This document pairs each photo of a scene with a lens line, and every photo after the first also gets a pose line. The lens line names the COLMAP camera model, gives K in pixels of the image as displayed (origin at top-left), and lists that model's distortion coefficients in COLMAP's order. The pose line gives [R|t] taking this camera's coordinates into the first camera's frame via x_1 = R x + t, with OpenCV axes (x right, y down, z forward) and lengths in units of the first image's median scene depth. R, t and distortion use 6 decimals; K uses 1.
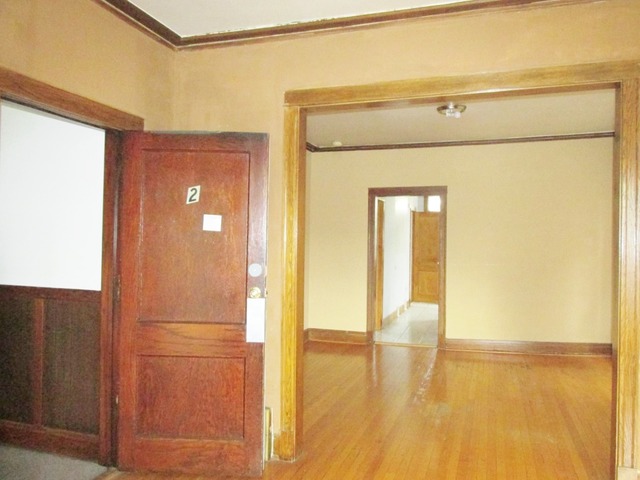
lens RADIAL K [[524.7, 0, 320.0], [0, 524.7, 240.0], [0, 0, 1]] dist [-0.045258, -0.001105]
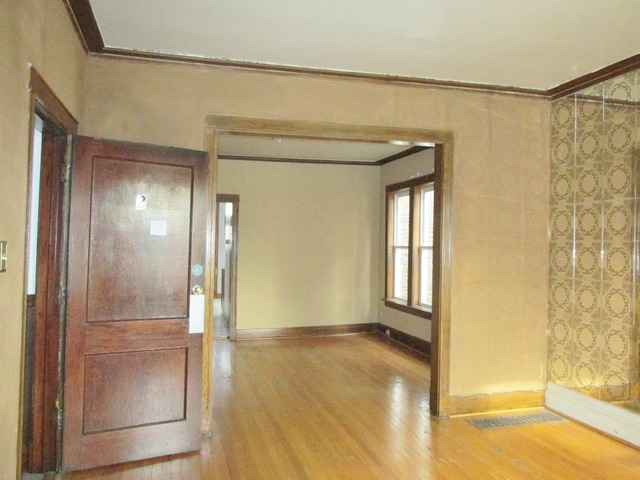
lens RADIAL K [[524.7, 0, 320.0], [0, 524.7, 240.0], [0, 0, 1]] dist [-0.045258, -0.001105]
pose [[0.840849, 0.010189, 0.541174, -0.515232], [-0.009788, 0.999946, -0.003619, -0.007200], [-0.541181, -0.002254, 0.840903, -0.109845]]
